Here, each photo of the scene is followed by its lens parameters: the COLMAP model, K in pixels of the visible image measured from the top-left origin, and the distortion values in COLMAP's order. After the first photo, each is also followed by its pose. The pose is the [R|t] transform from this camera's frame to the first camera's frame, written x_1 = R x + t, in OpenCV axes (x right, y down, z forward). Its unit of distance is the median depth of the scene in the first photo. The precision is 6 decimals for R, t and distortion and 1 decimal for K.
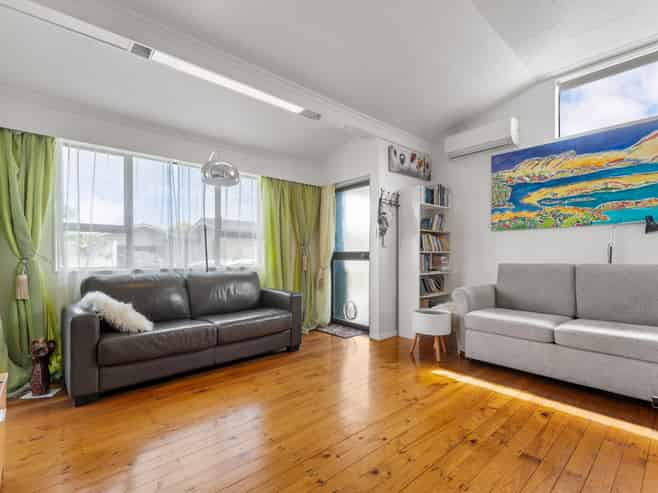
lens RADIAL K [[325.4, 0, 326.5], [0, 325.4, 253.4], [0, 0, 1]] dist [0.002691, 0.000561]
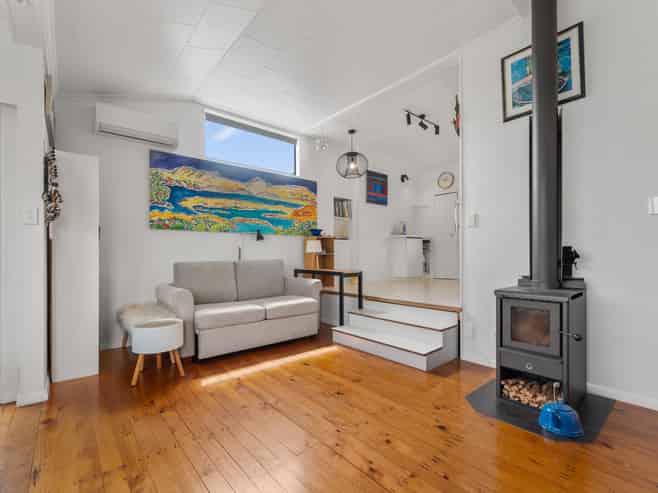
lens RADIAL K [[310.3, 0, 322.3], [0, 310.3, 252.0], [0, 0, 1]] dist [0.001074, 0.000539]
pose [[0.010019, 0.006596, 0.999928, -0.422290], [-0.004097, 0.999970, -0.006555, 0.003002], [-0.999941, -0.004031, 0.010046, 0.538665]]
